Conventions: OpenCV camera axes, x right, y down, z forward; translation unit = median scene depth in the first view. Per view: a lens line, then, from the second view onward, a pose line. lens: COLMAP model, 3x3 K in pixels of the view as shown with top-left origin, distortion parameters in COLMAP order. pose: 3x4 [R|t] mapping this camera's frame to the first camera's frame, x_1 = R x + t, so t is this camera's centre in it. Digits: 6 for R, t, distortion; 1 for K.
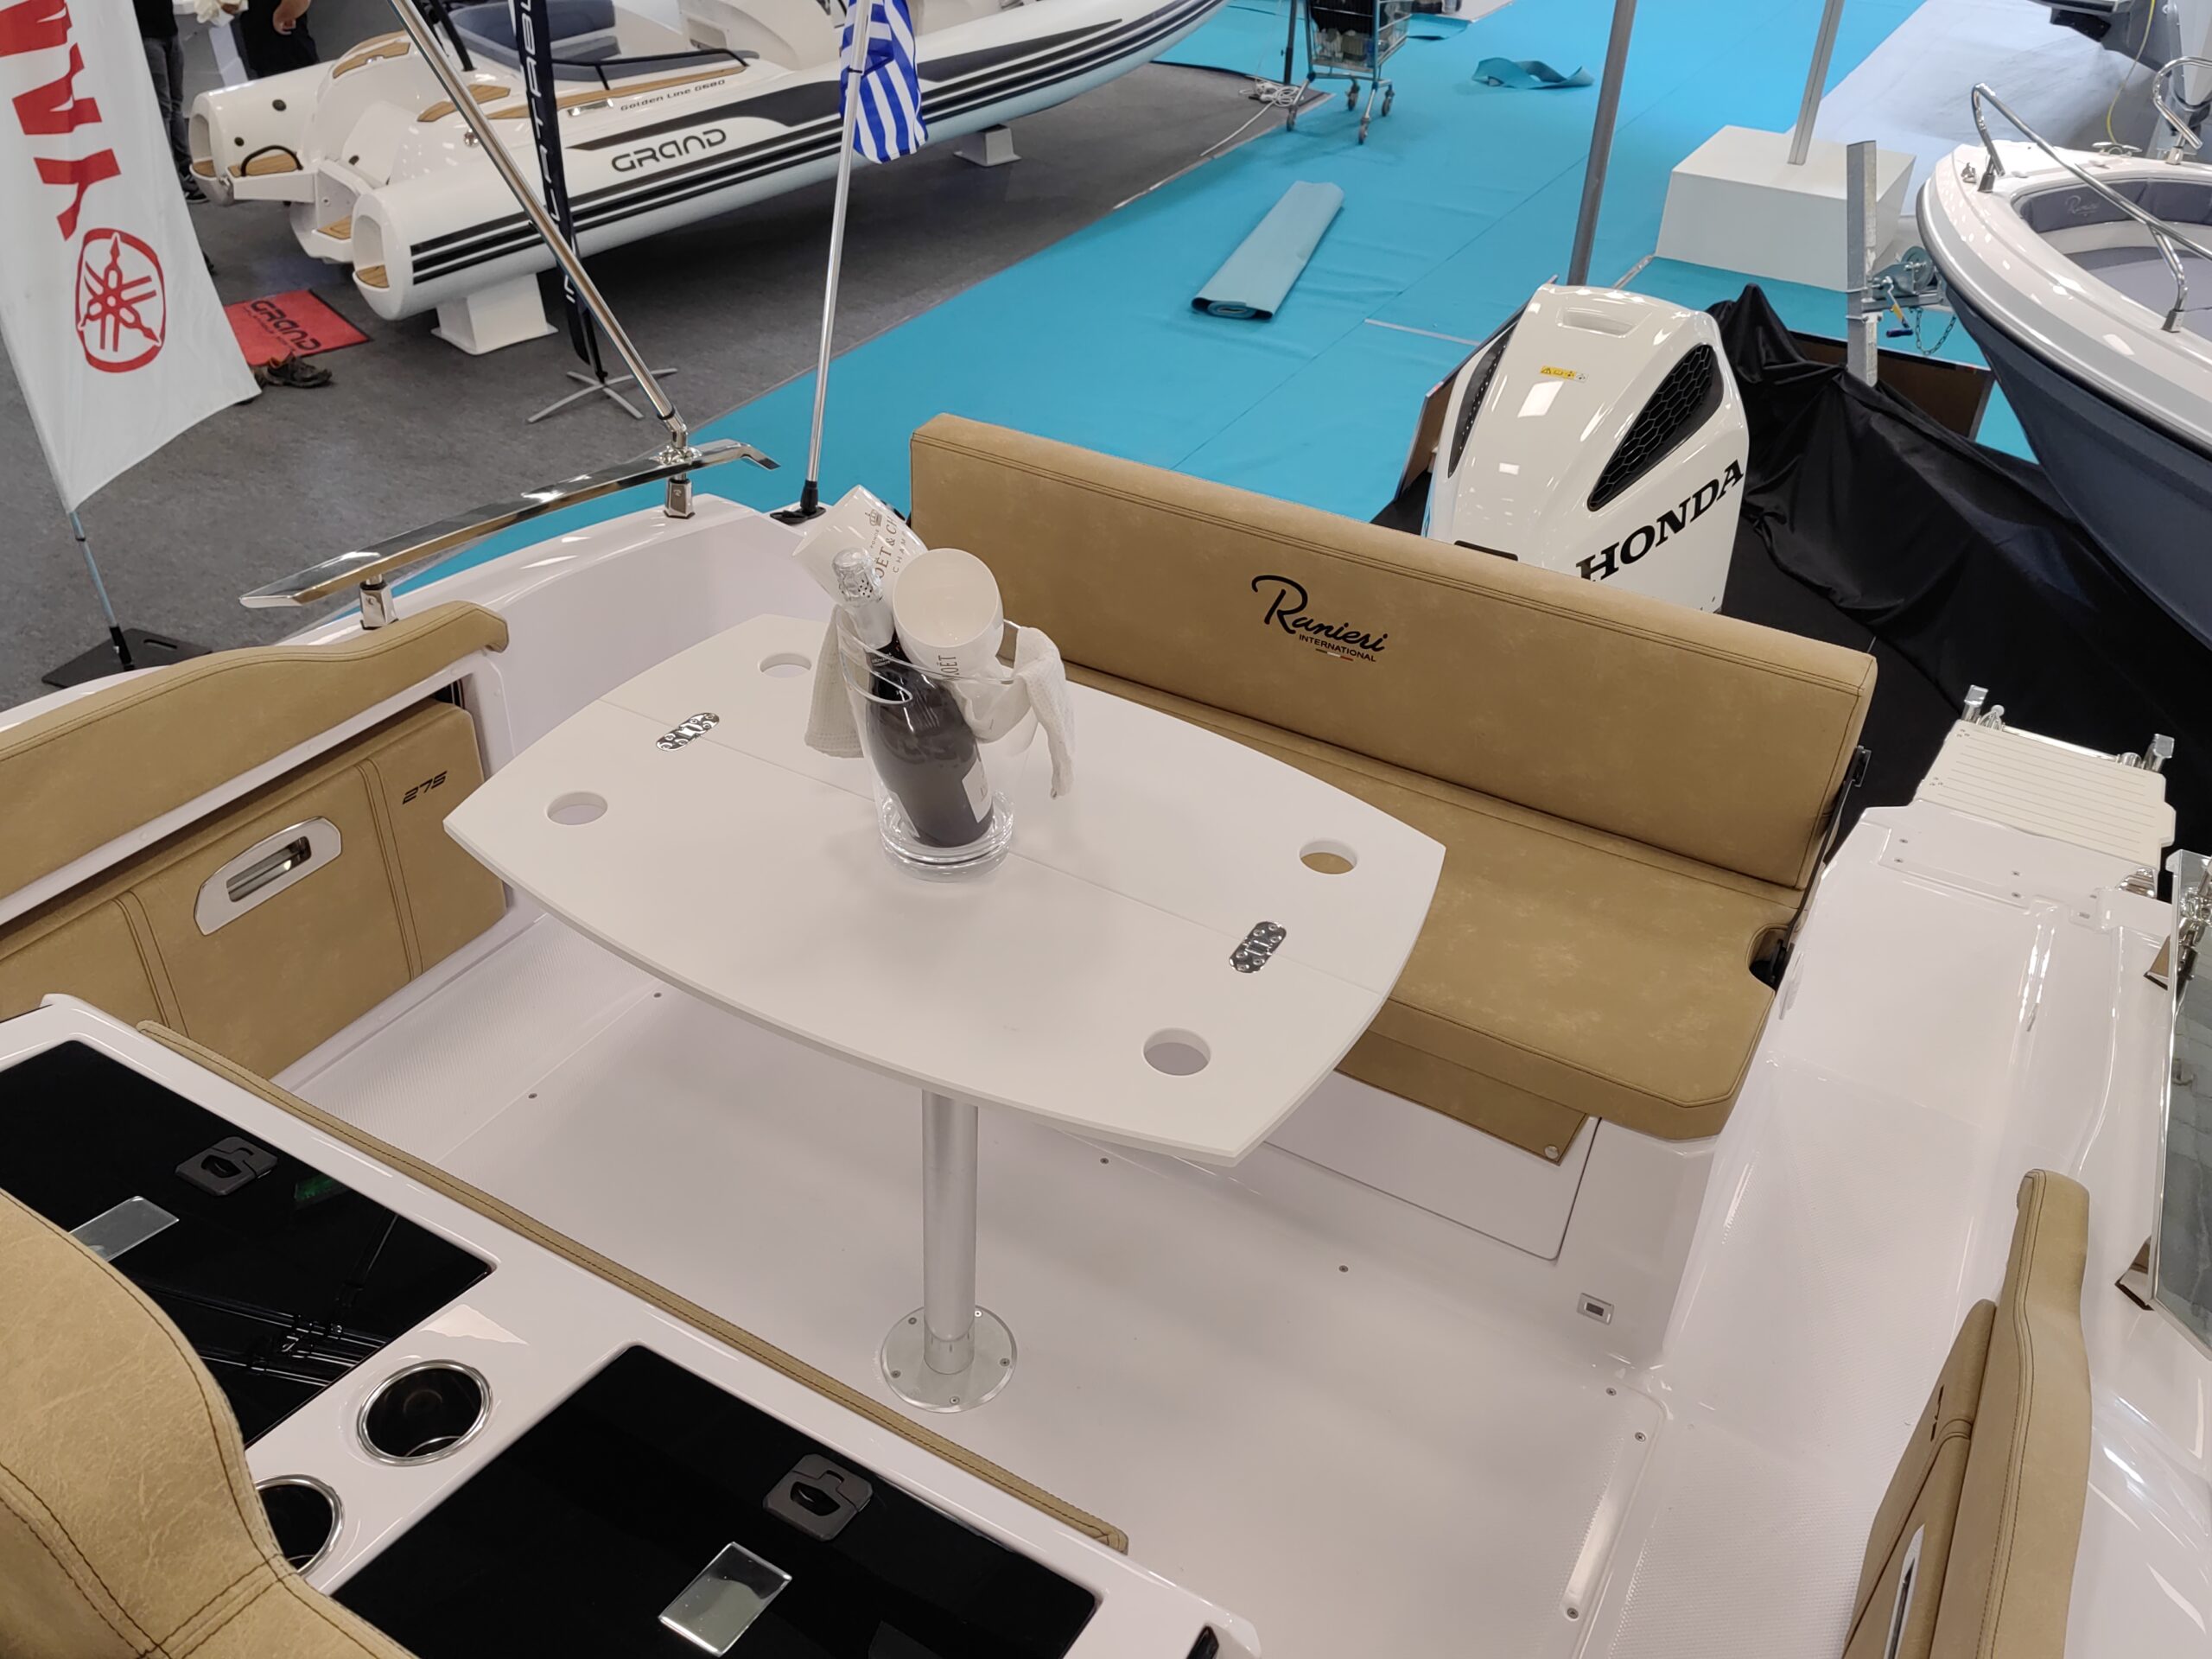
lens RADIAL K [[1746.1, 0, 1106.0], [0, 1746.1, 829.5], [0, 0, 1]] dist [0.028621, -0.050539]
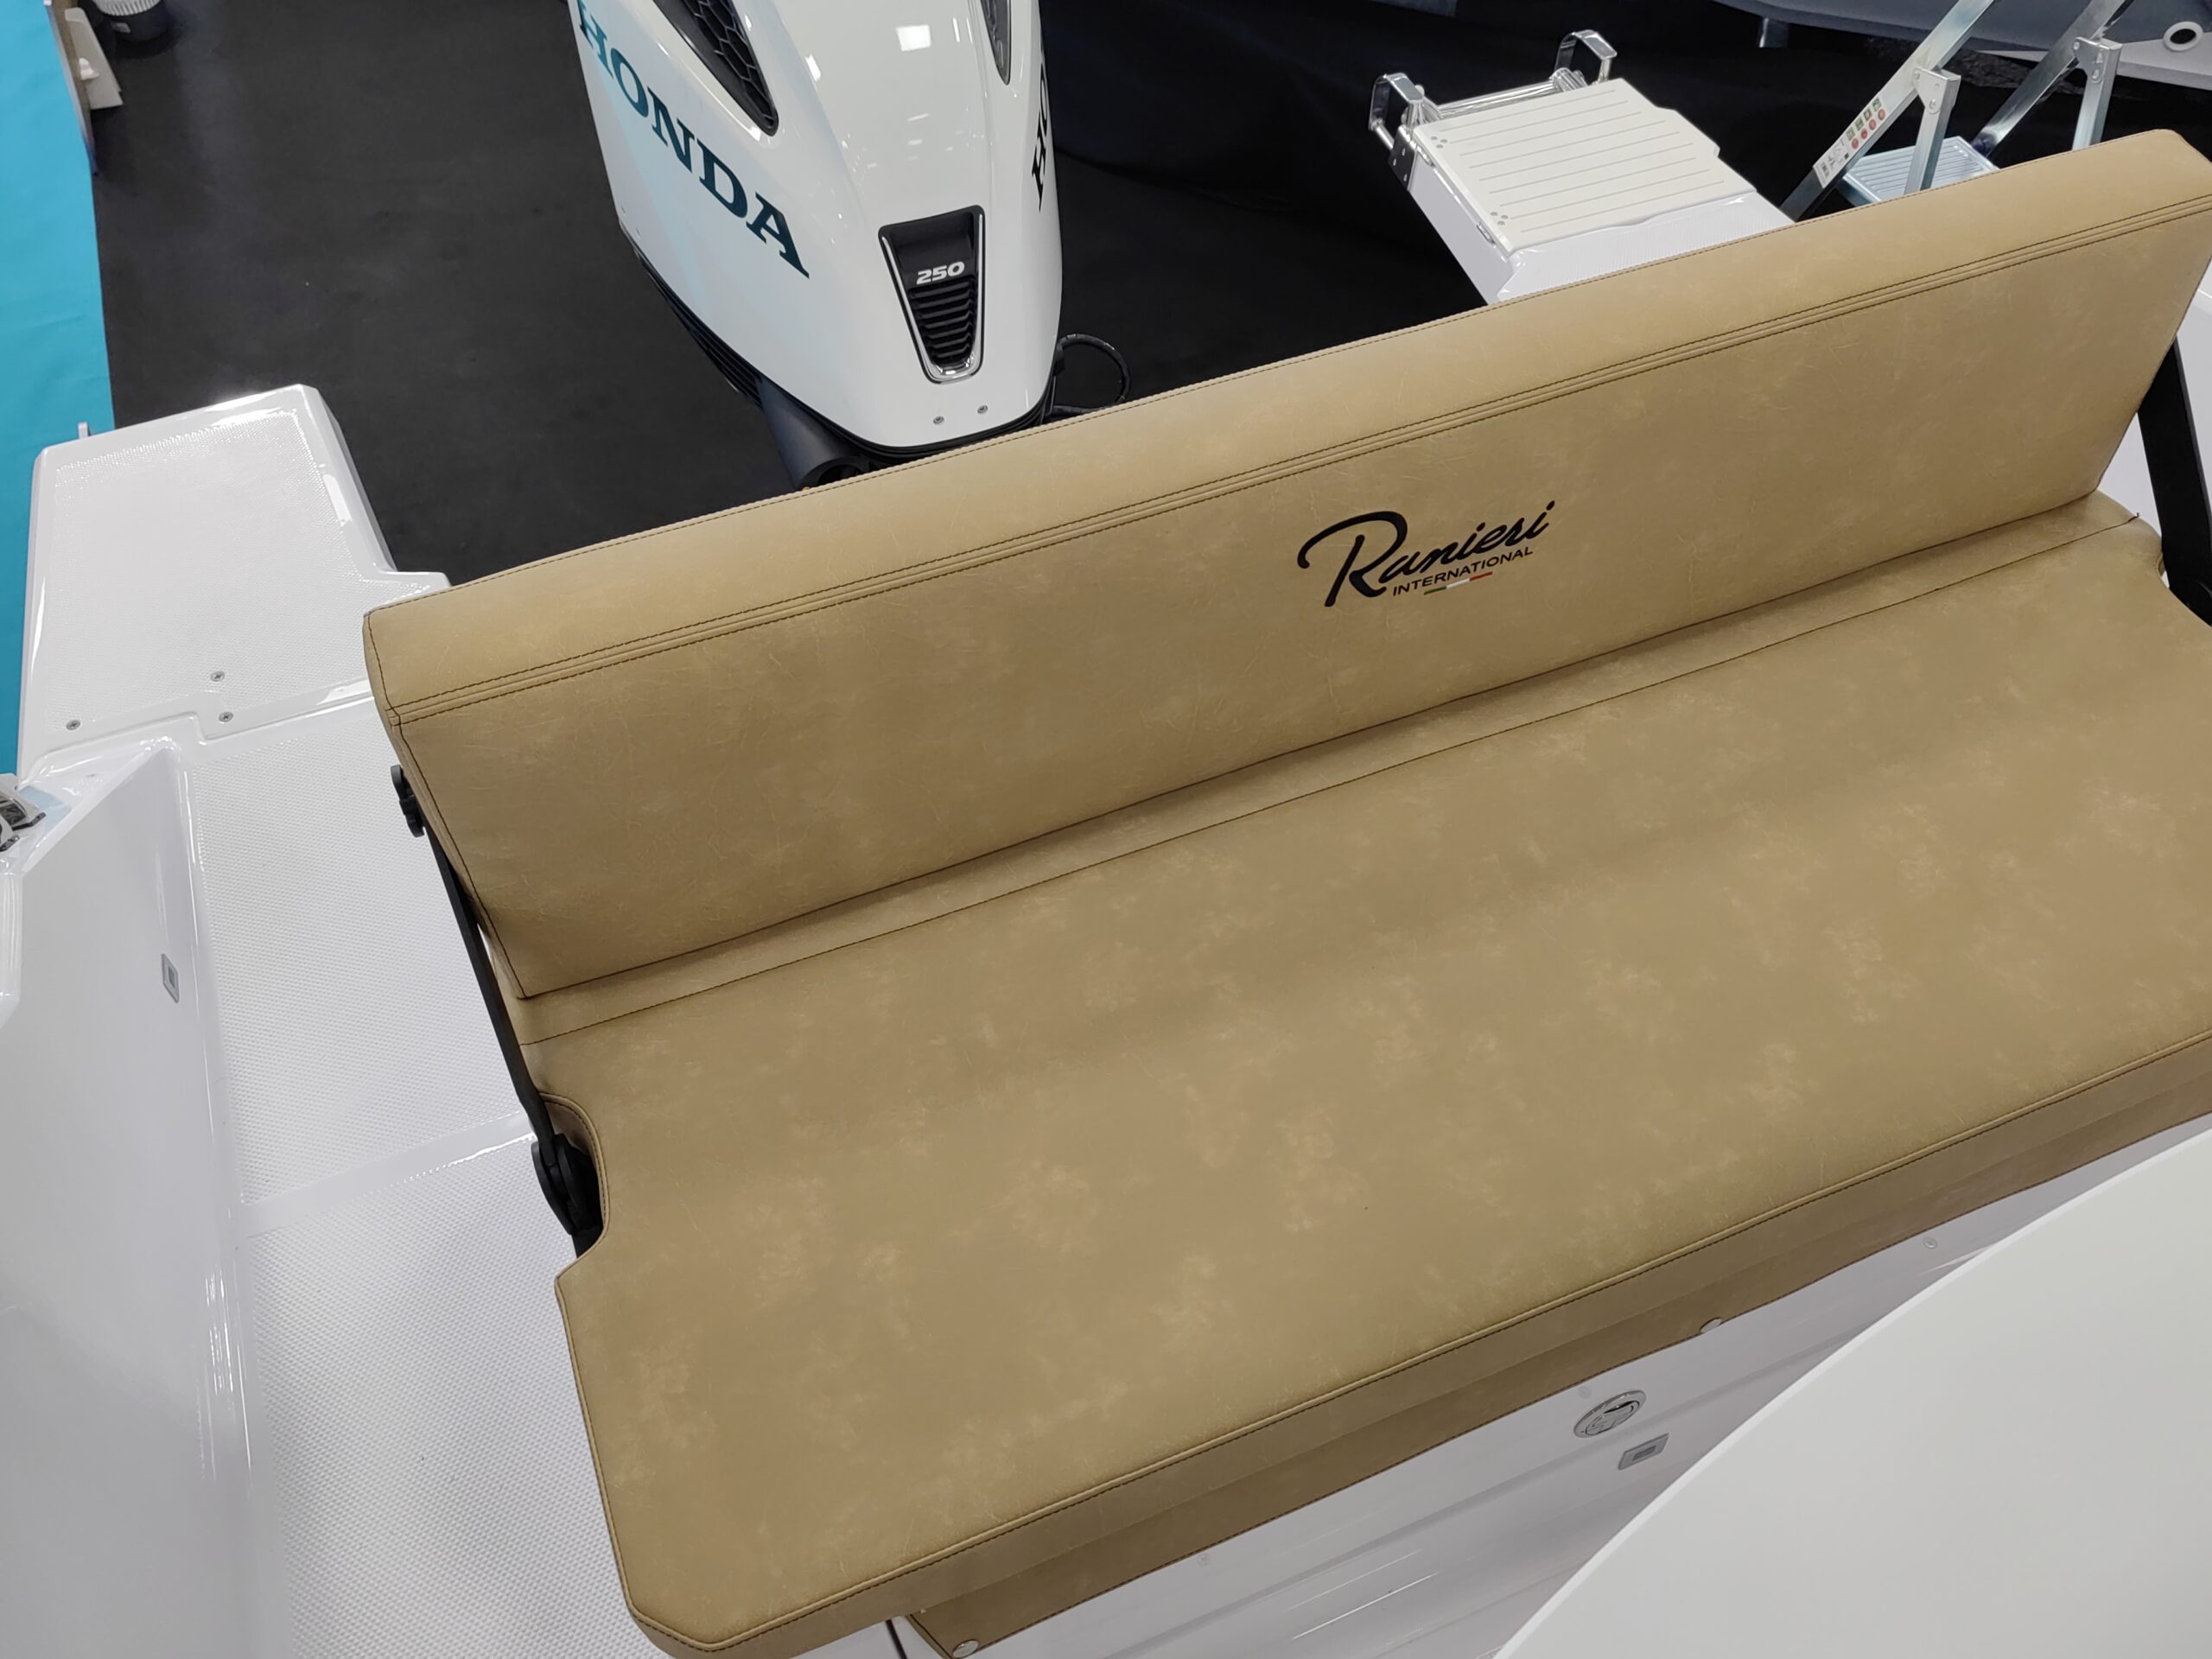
lens RADIAL K [[1746.1, 0, 1106.0], [0, 1746.1, 829.5], [0, 0, 1]] dist [0.028621, -0.050539]
pose [[0.613654, -0.644128, 0.456649, -0.222788], [0.477133, 0.763323, 0.435525, -0.322833], [-0.629104, -0.049380, 0.775751, 0.651546]]
